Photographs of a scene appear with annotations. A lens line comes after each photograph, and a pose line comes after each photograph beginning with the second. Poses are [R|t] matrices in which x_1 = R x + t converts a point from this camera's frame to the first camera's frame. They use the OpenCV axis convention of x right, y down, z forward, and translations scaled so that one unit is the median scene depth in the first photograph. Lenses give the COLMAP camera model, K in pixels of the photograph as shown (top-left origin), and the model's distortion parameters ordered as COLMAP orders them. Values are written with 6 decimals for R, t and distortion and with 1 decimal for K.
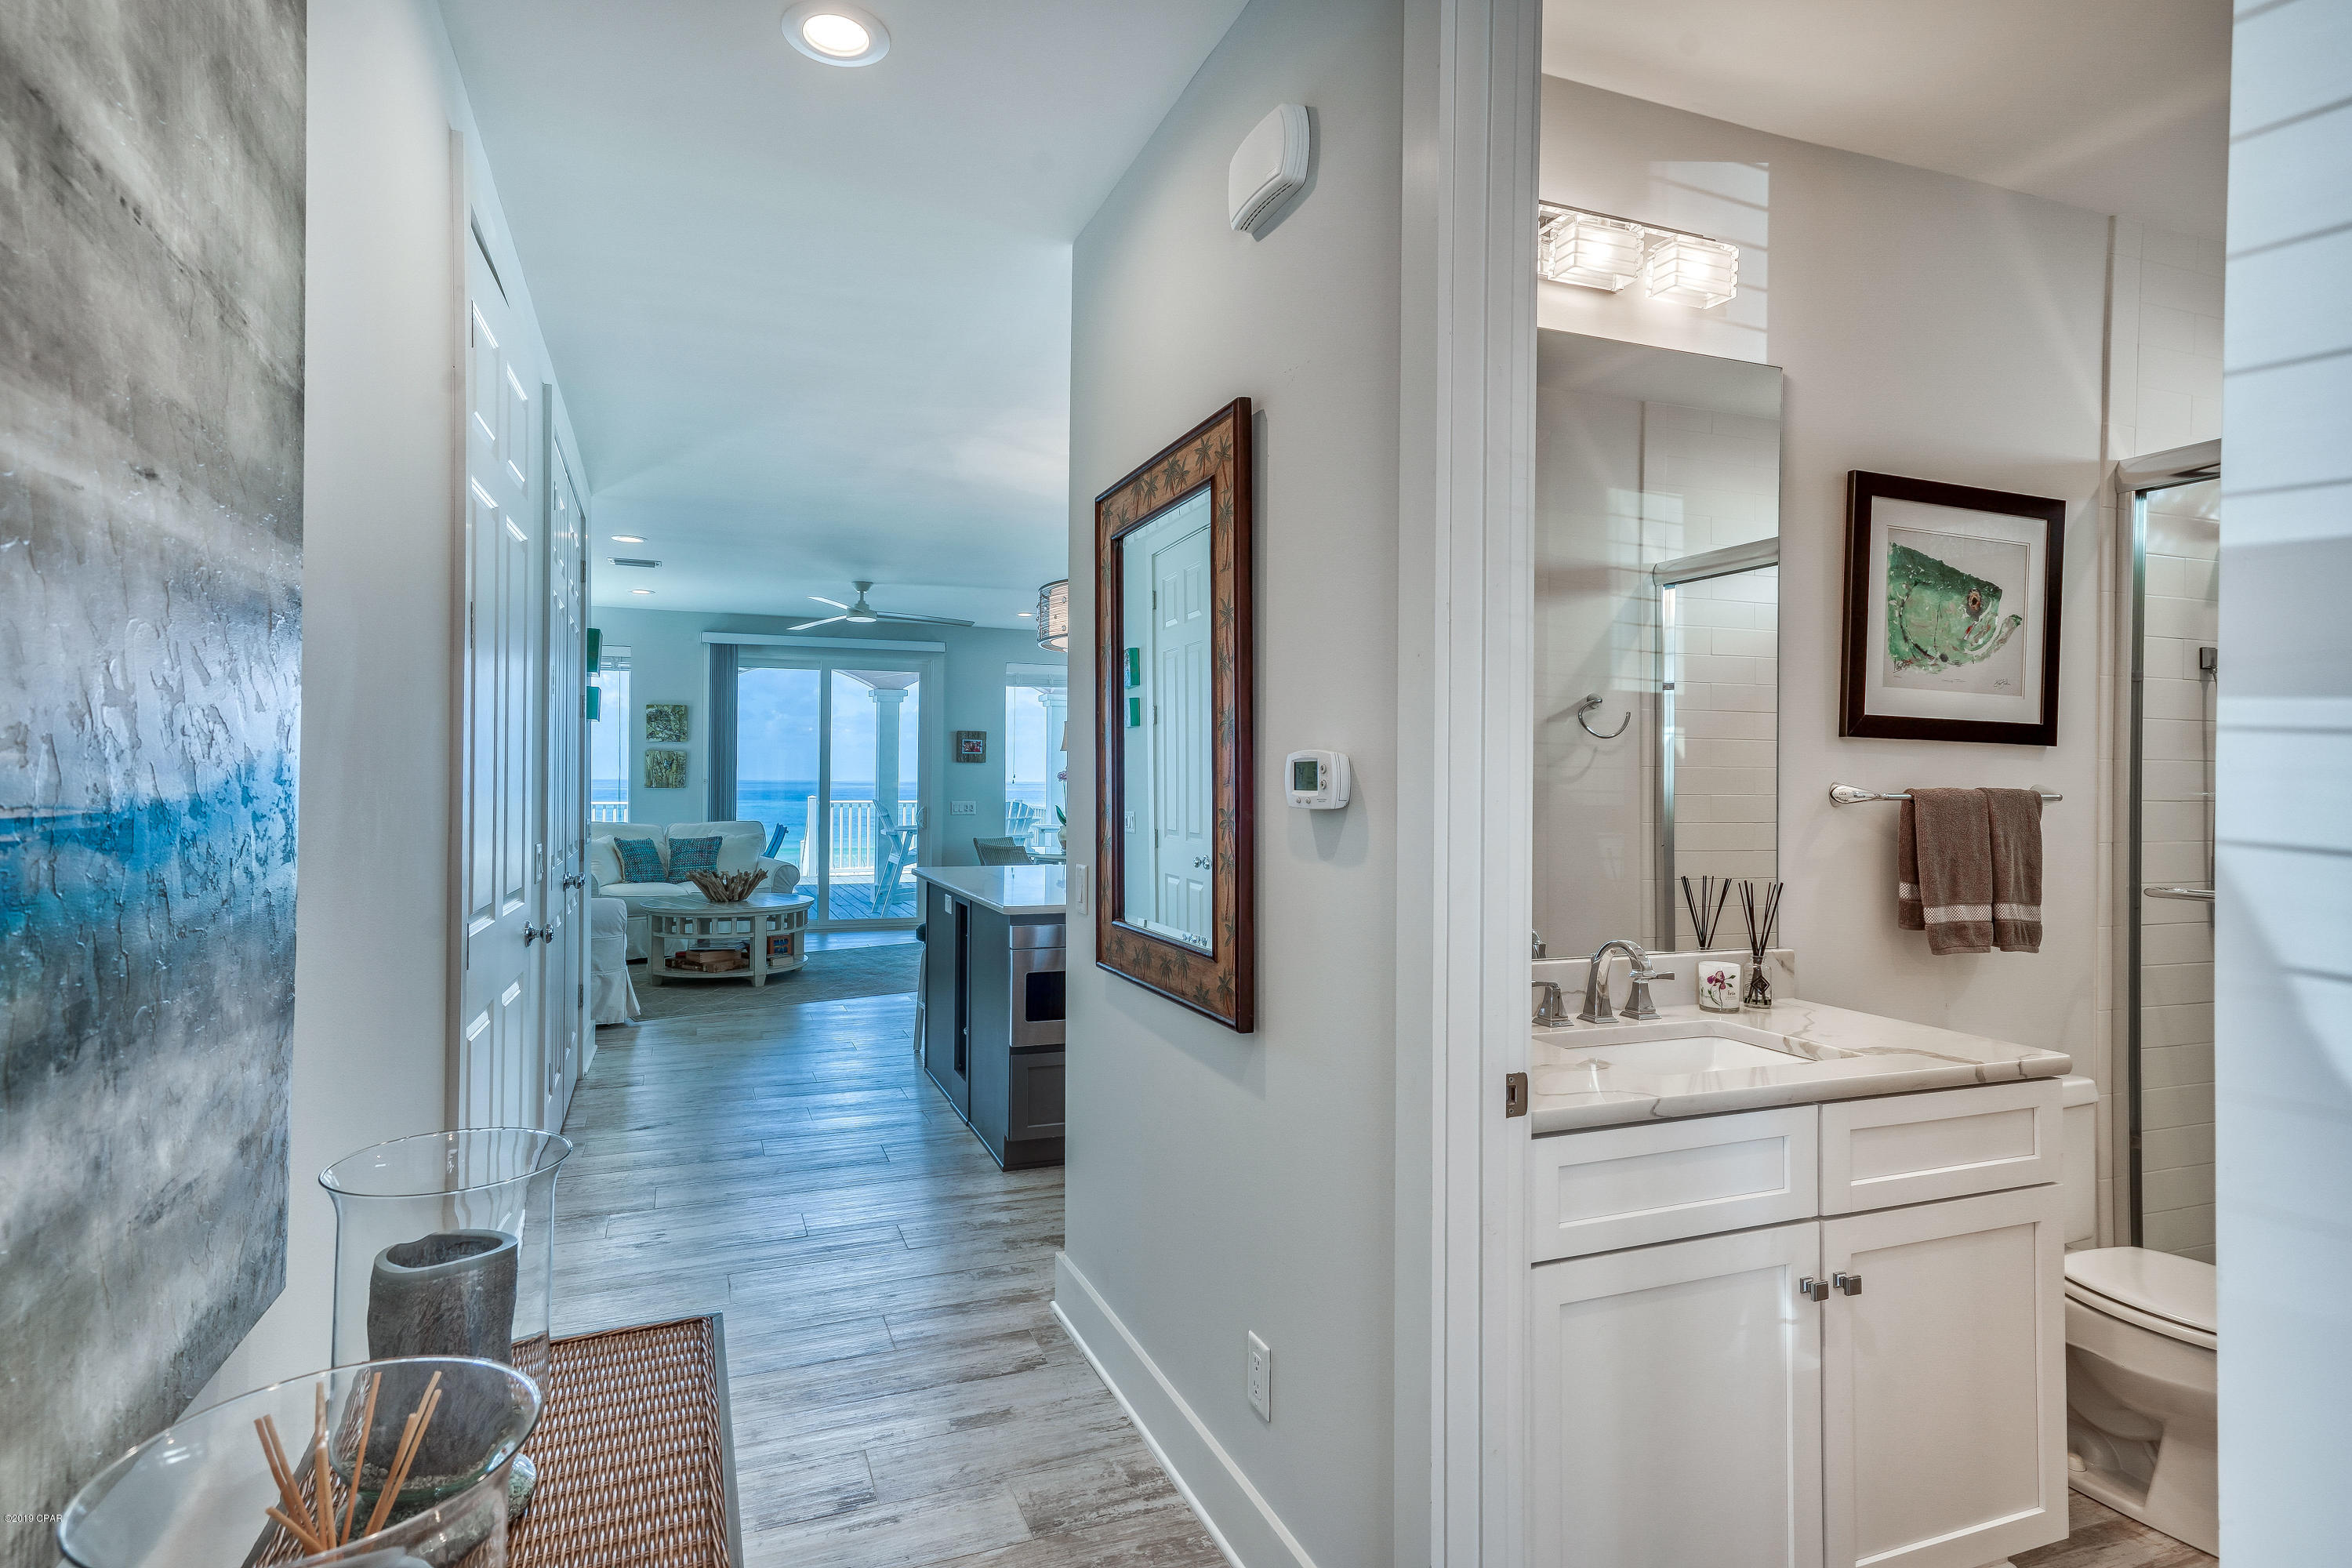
lens RADIAL K [[1192.2, 0, 1145.7], [0, 1192.2, 766.4], [0, 0, 1]] dist [0.032755, -0.000141]
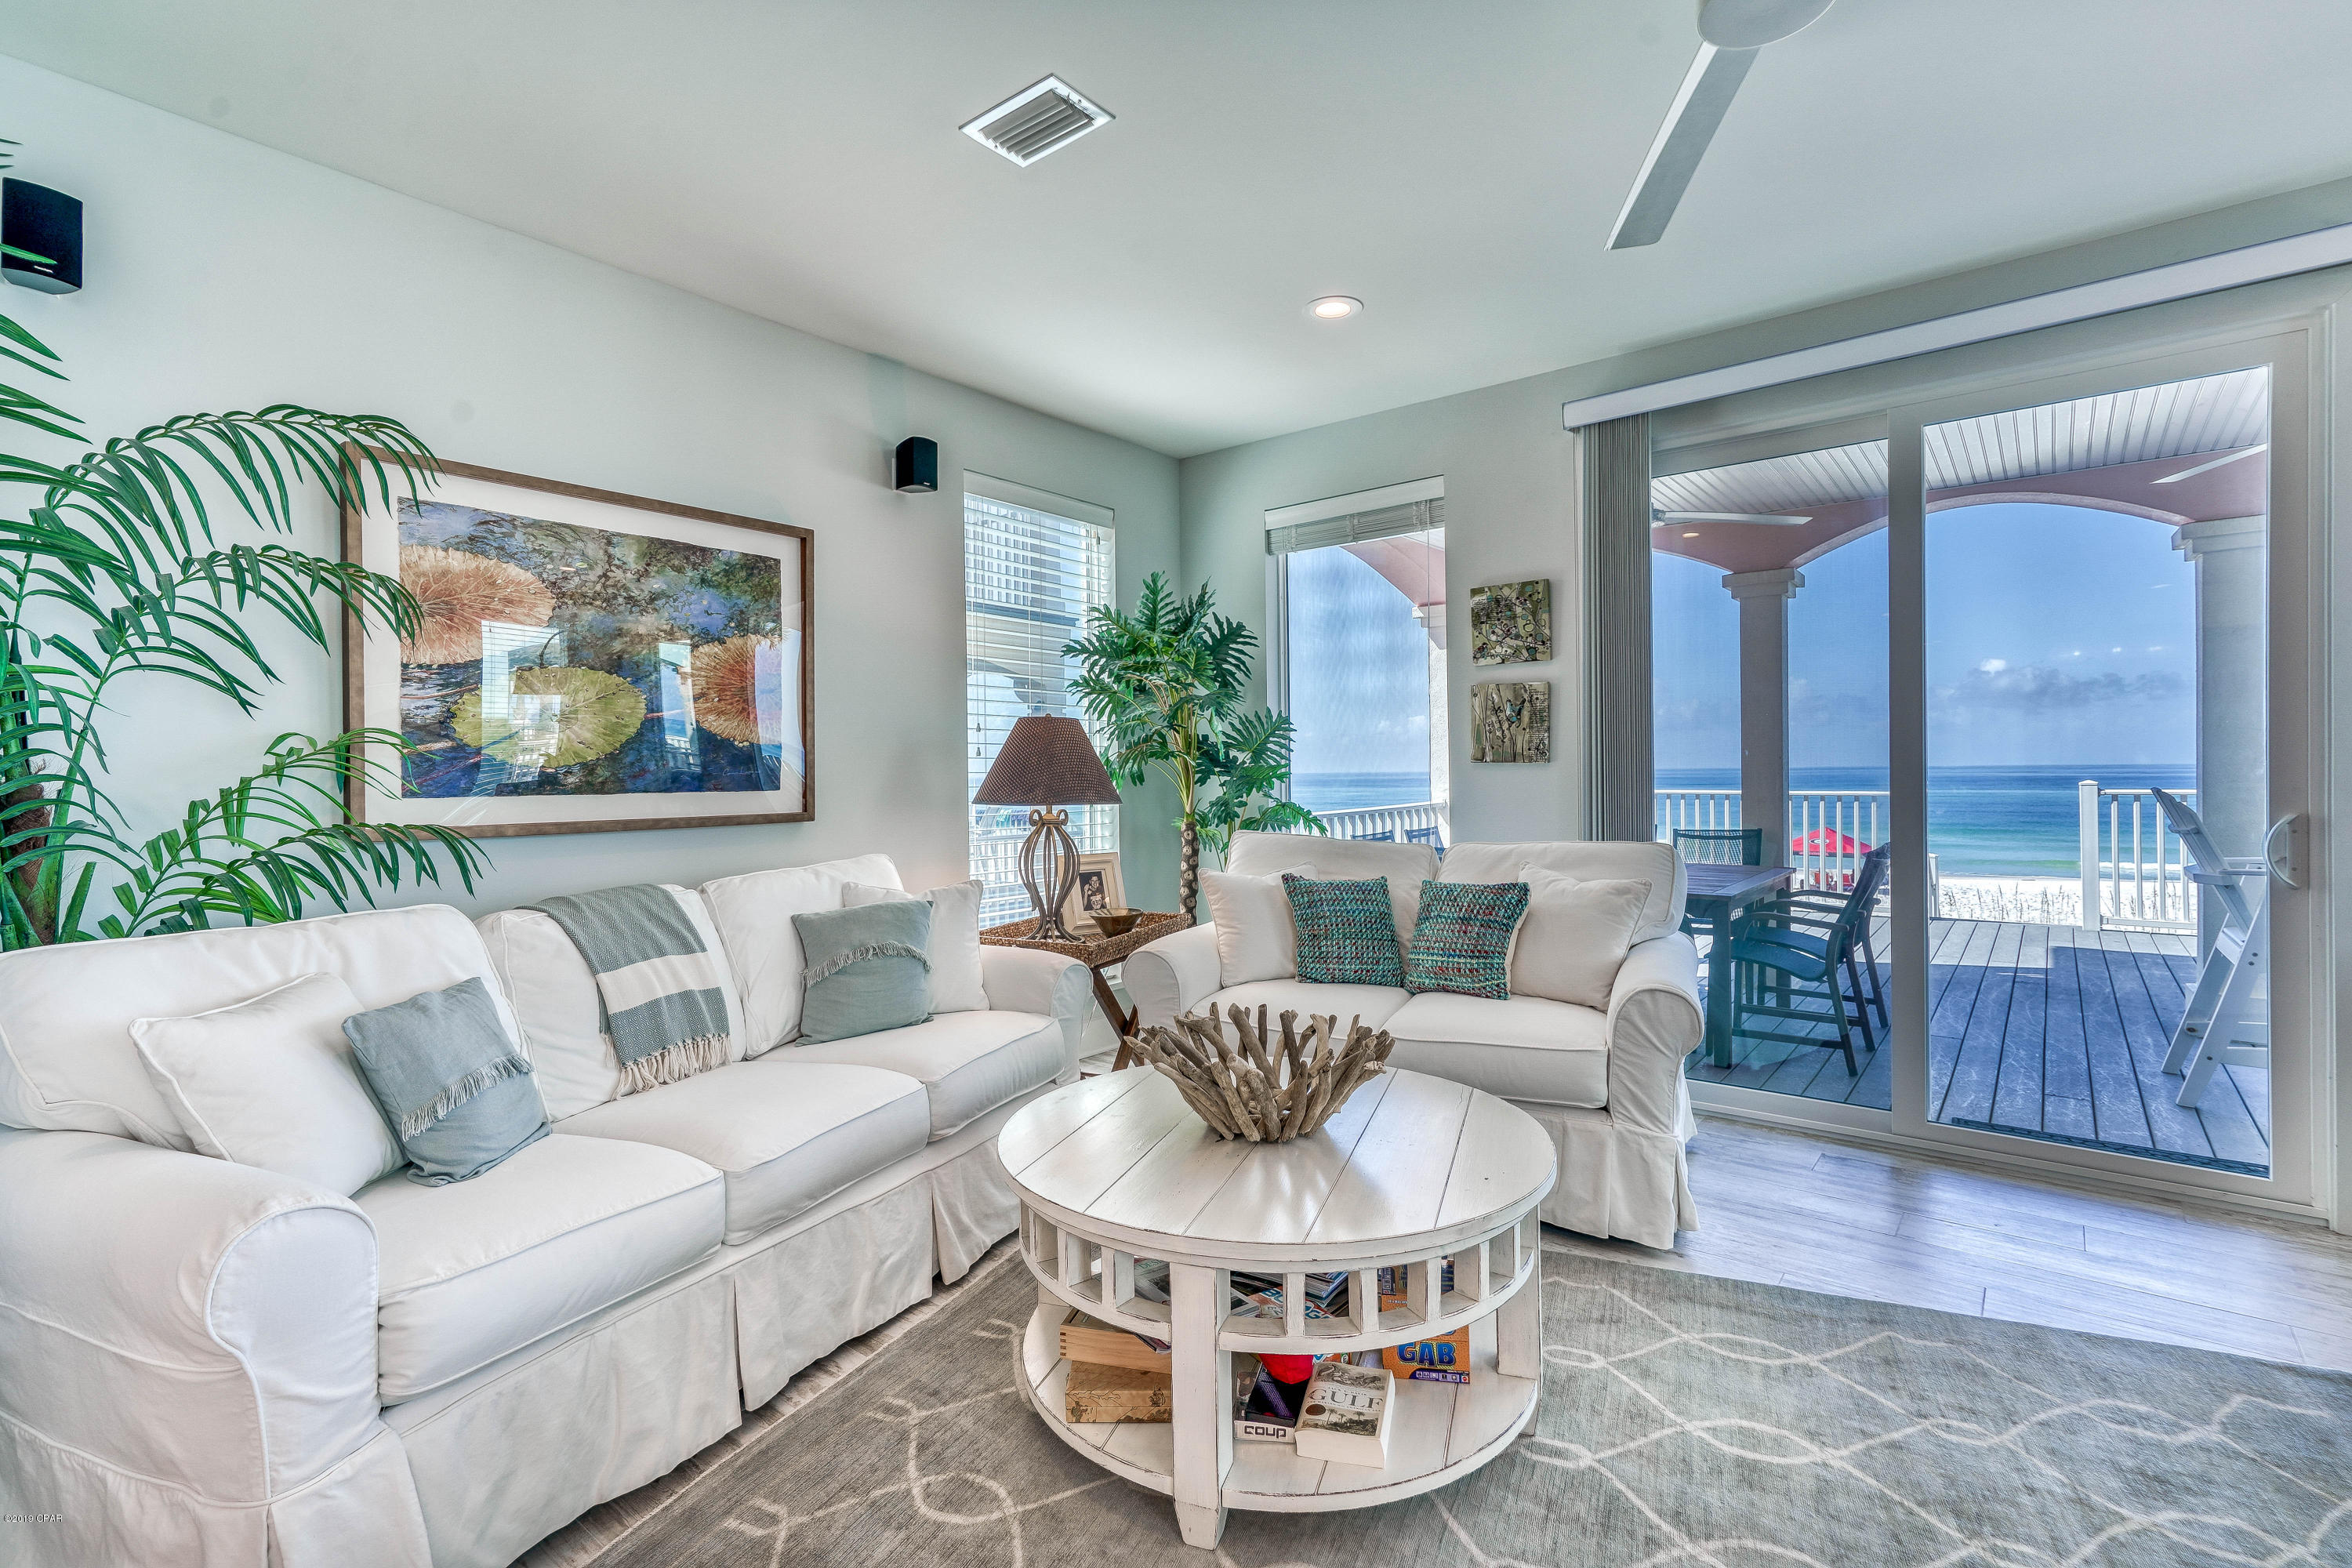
lens RADIAL K [[1099.3, 0, 1166.1], [0, 1099.3, 769.8], [0, 0, 1]] dist [-0.011977, 0.011238]
pose [[0.494322, -0.008048, -0.869242, -0.105065], [0.021211, 0.999771, 0.002805, 0.018483], [0.869020, -0.019824, 0.494380, 0.742614]]
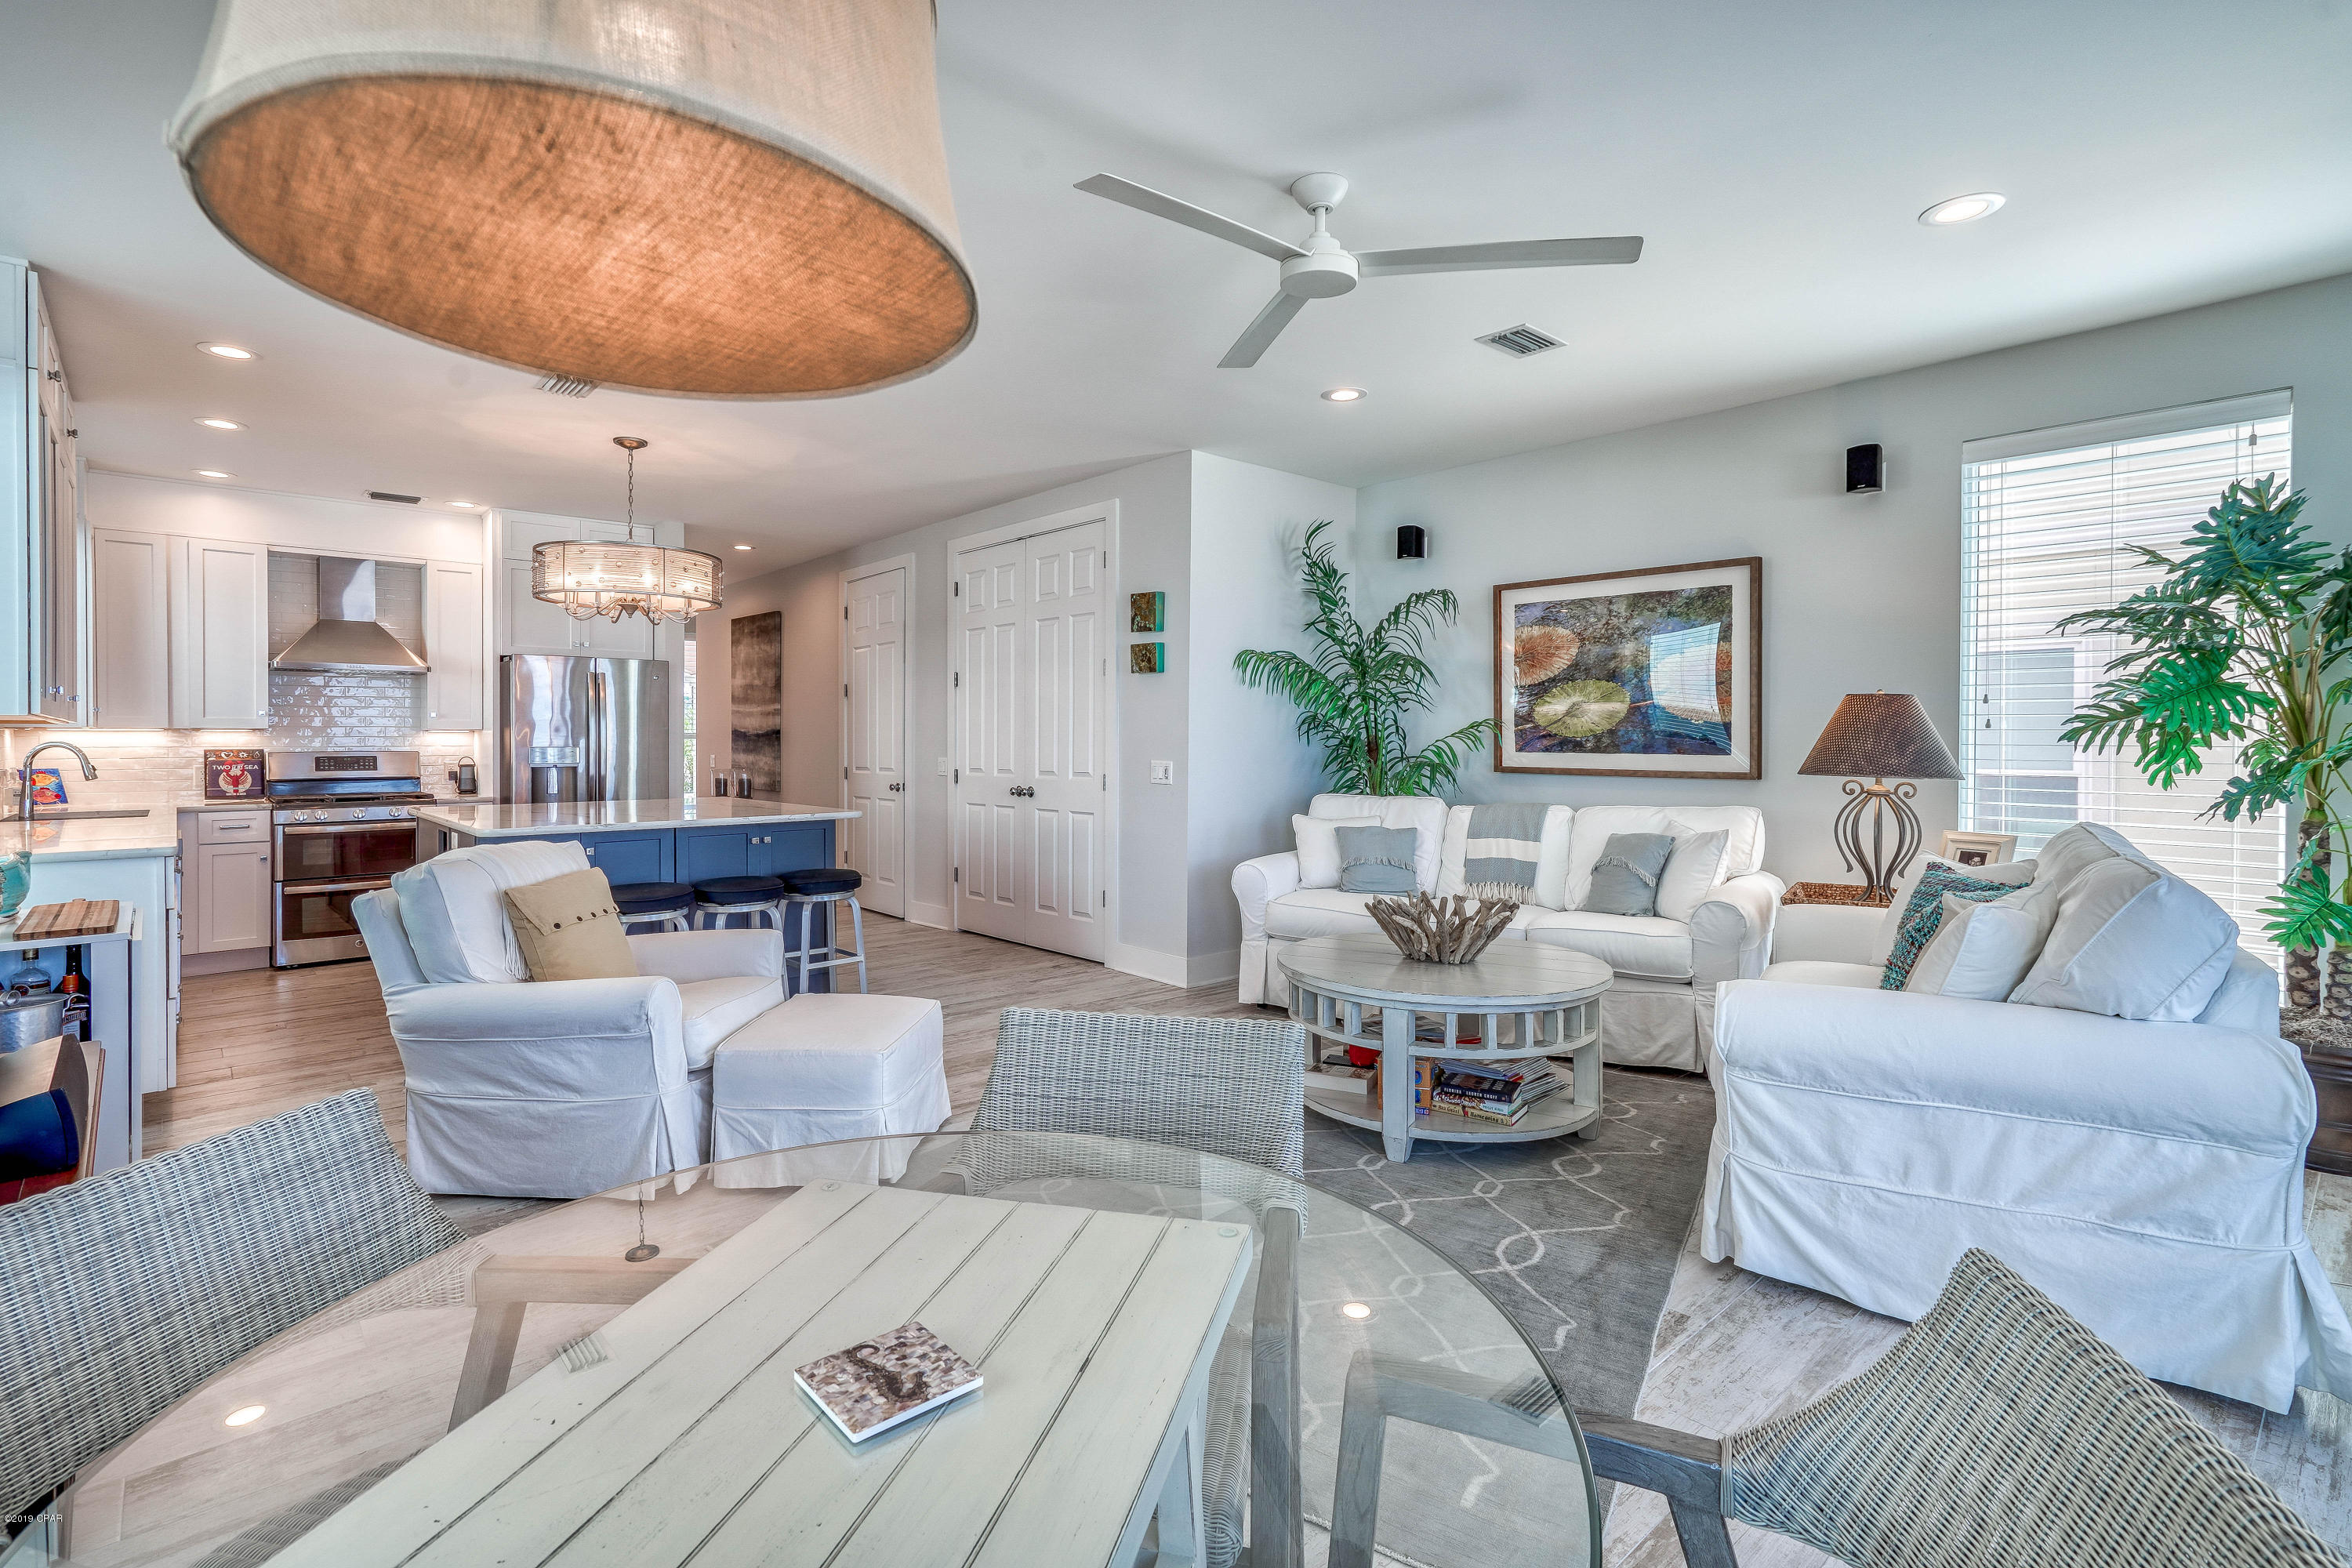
lens RADIAL K [[1099.3, 0, 1156.4], [0, 1099.3, 745.0], [0, 0, 1]] dist [-0.011977, 0.011238]
pose [[-0.936543, 0.001456, -0.350549, -0.063673], [0.002235, 0.999996, -0.001817, 0.019410], [0.350545, -0.002485, -0.936543, 1.236068]]
